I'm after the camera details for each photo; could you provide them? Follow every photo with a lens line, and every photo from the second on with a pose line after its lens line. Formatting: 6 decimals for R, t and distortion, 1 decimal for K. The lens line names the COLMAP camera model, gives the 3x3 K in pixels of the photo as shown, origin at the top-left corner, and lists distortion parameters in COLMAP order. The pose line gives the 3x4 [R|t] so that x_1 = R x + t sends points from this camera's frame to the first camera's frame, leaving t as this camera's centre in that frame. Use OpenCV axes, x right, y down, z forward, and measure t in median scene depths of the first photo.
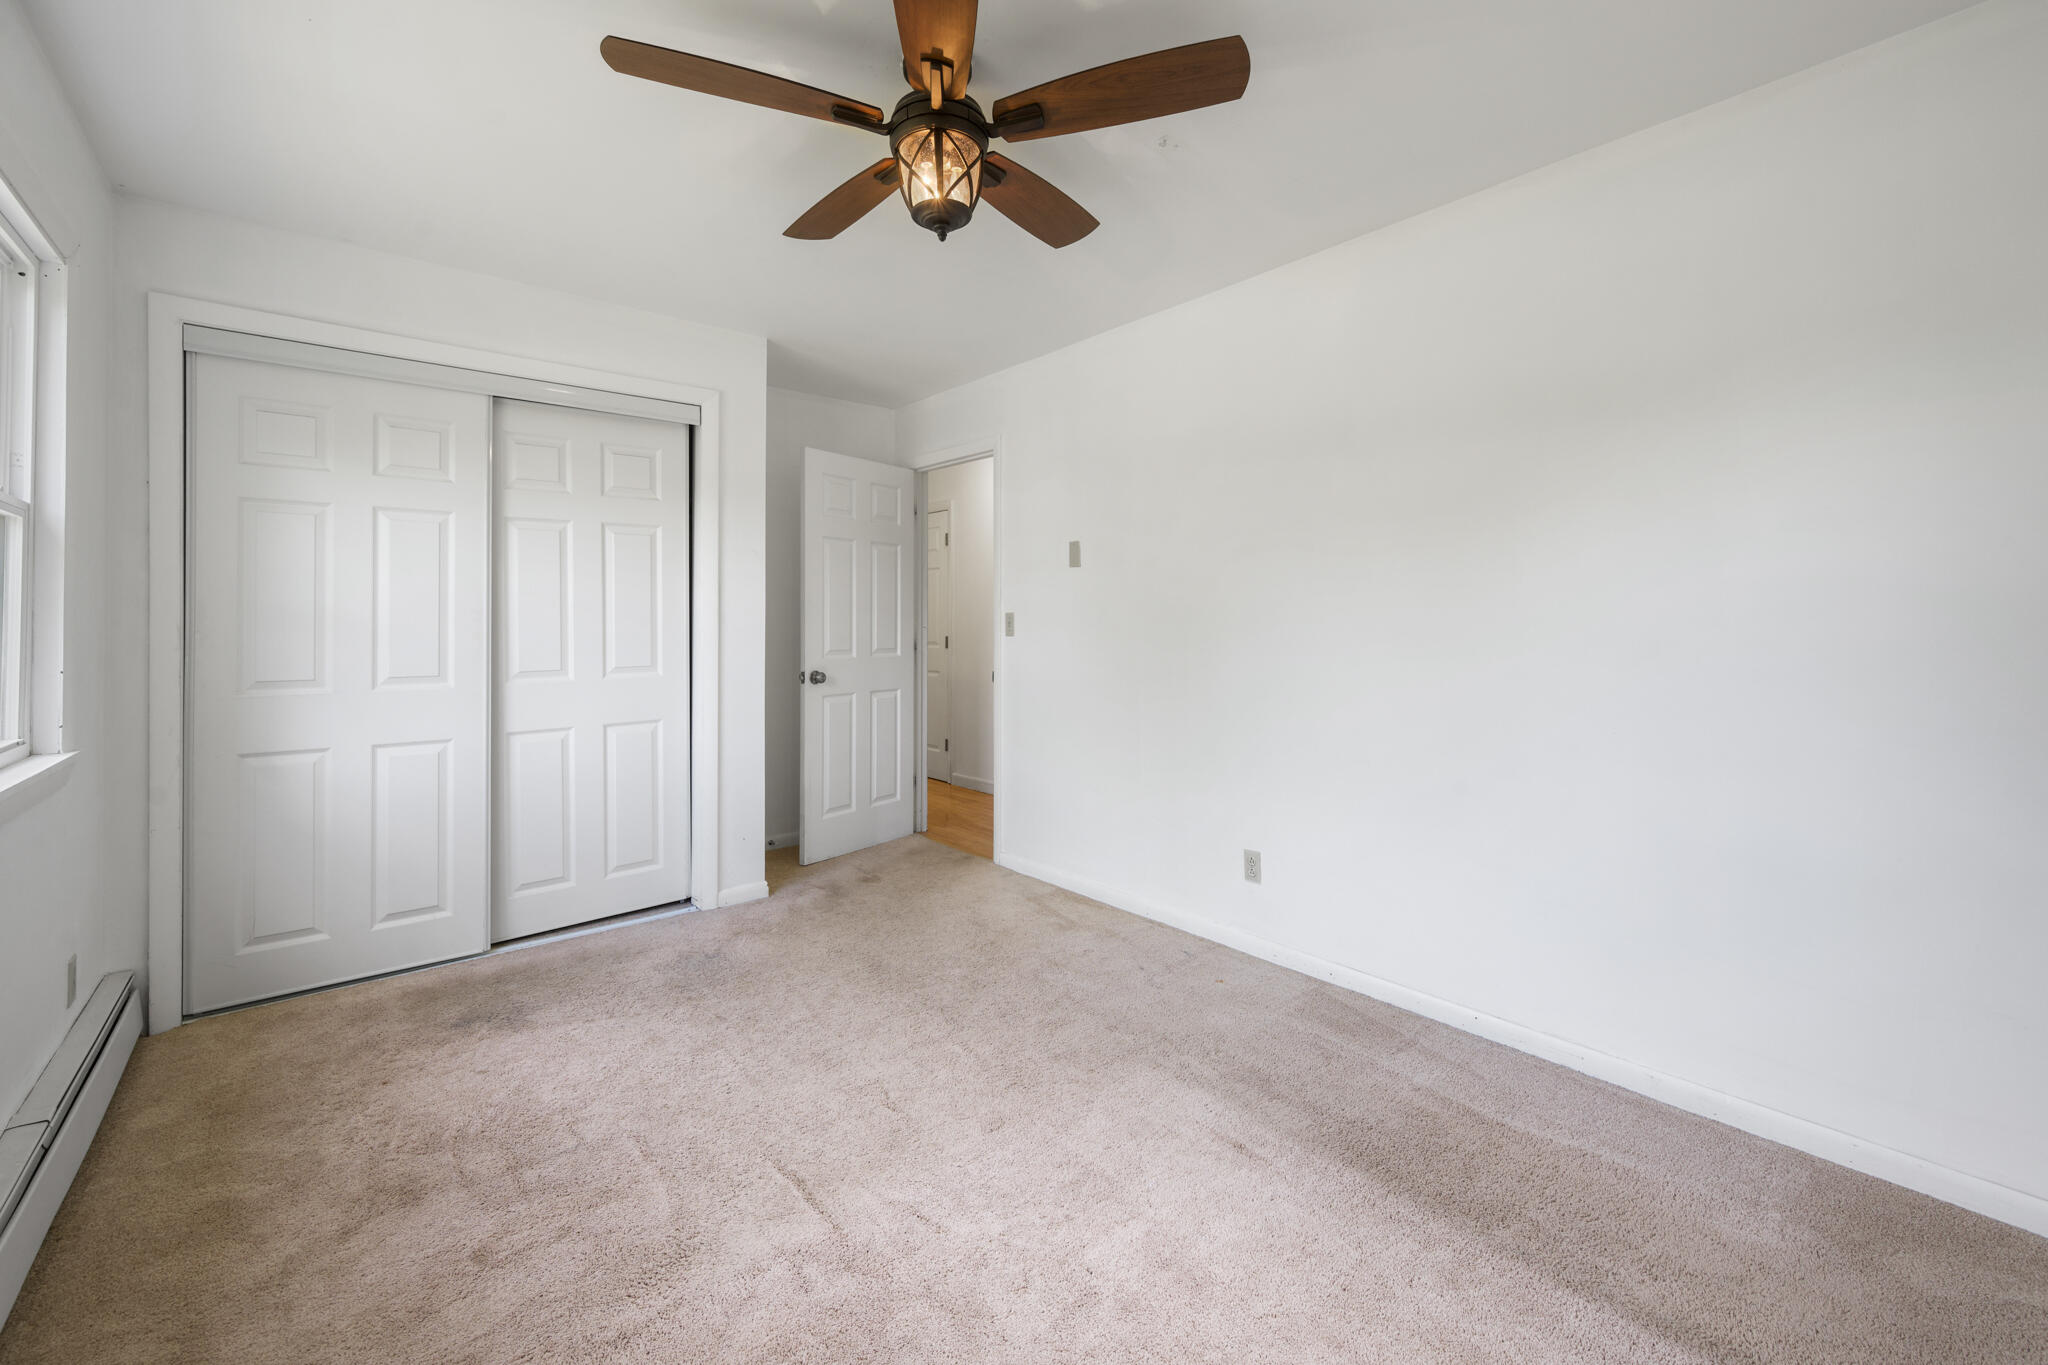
lens RADIAL K [[836.7, 0, 1023.4], [0, 836.7, 625.7], [0, 0, 1]] dist [0.000993, 0.000299]
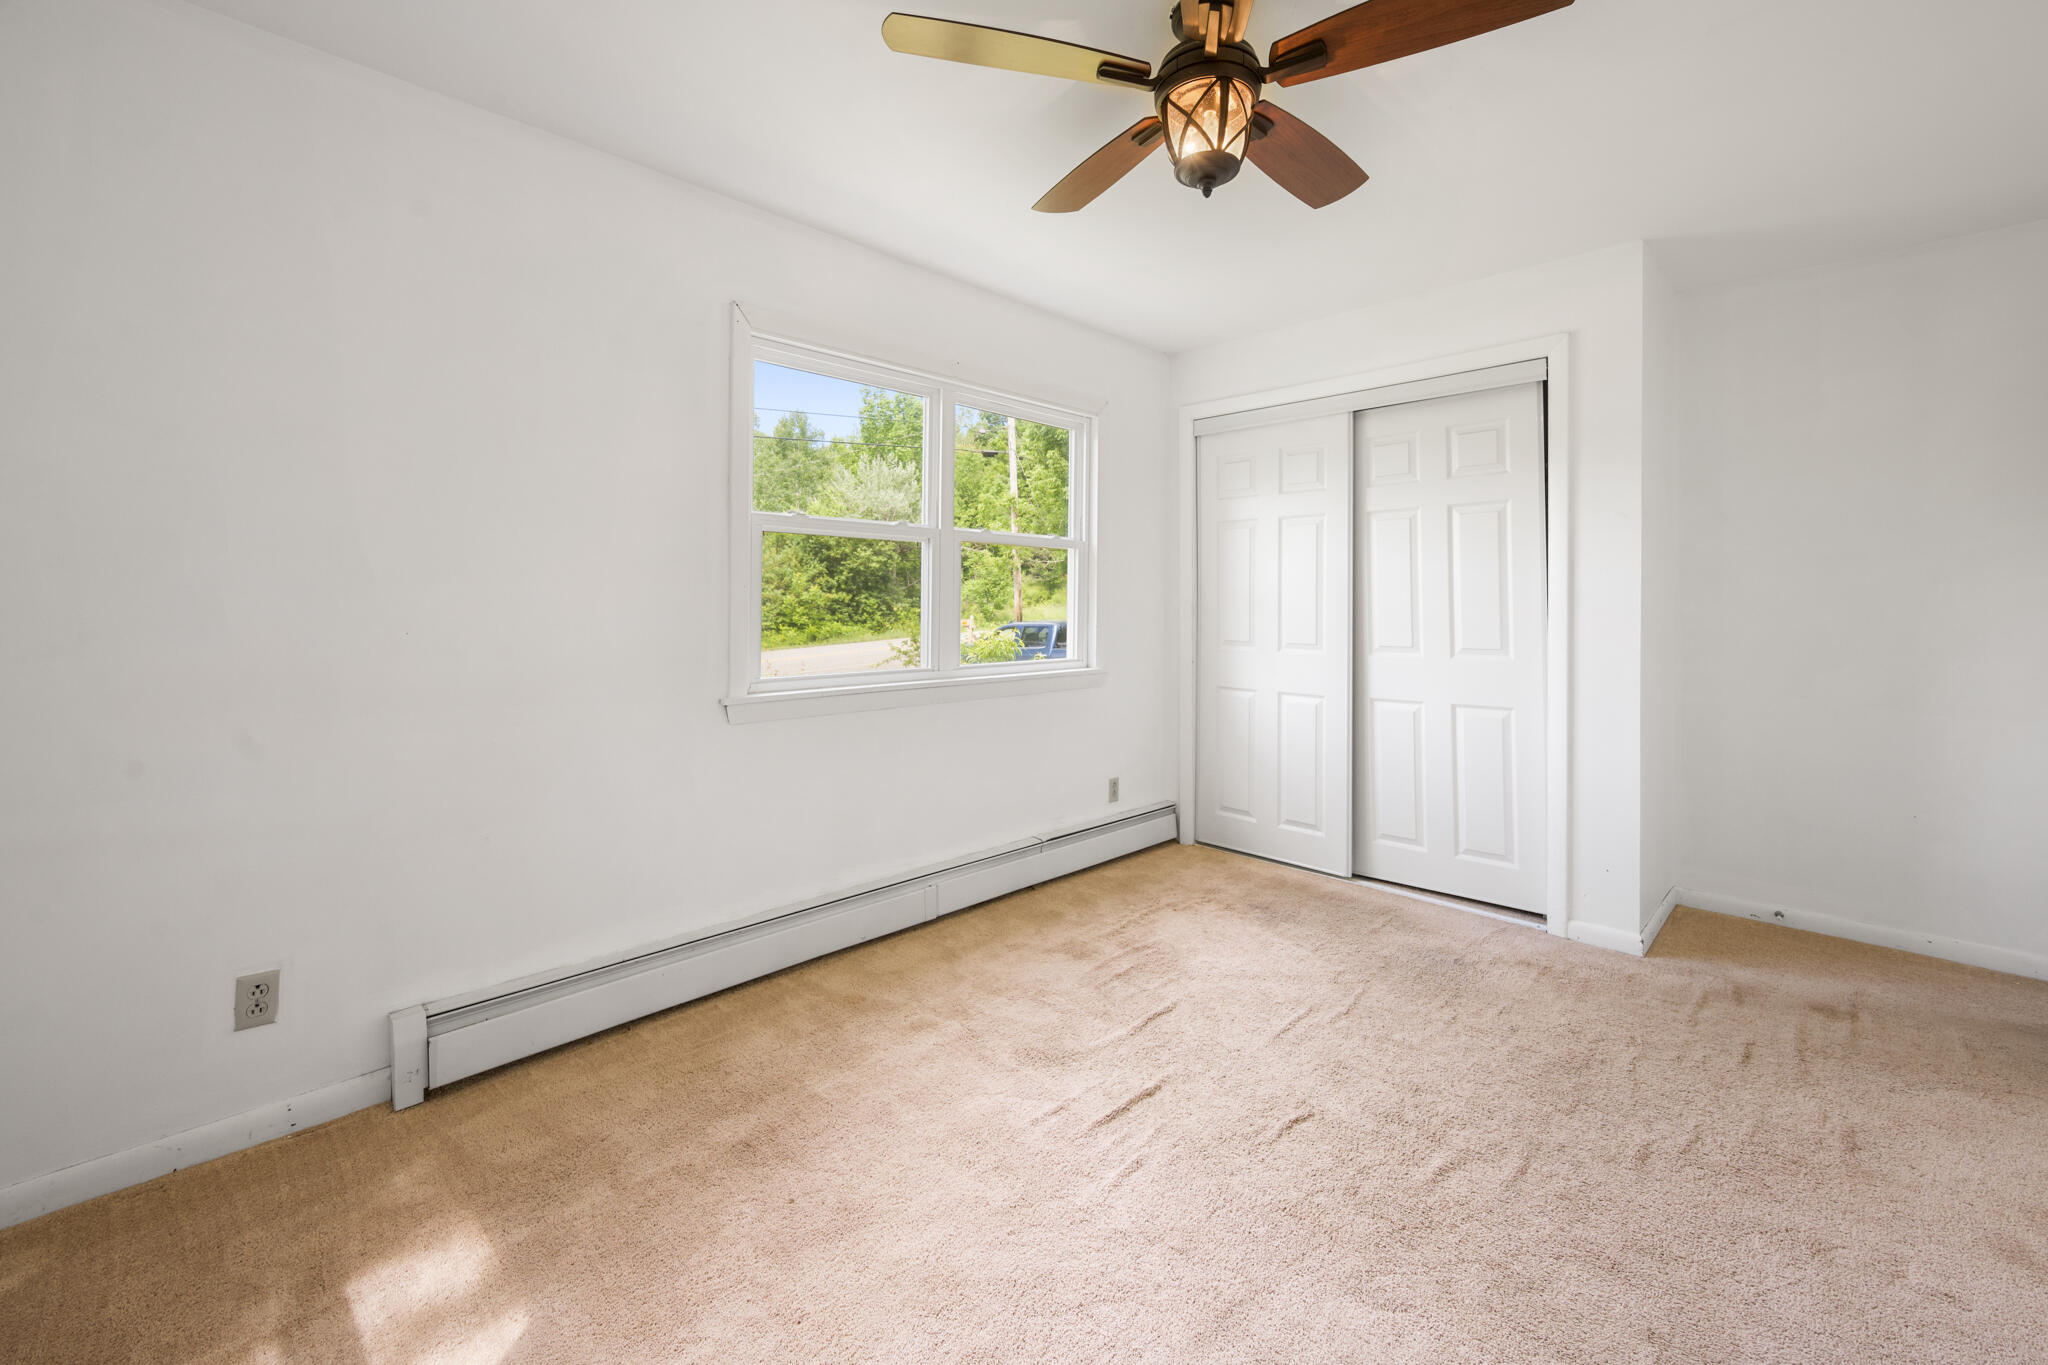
lens RADIAL K [[827.5, 0, 1022.5], [0, 827.5, 609.9], [0, 0, 1]] dist [0.000751, 0.000007]
pose [[0.091616, 0.011896, -0.995723, 0.505818], [-0.008709, 0.999900, 0.011144, -0.002783], [0.995756, 0.007650, 0.091710, 0.440333]]
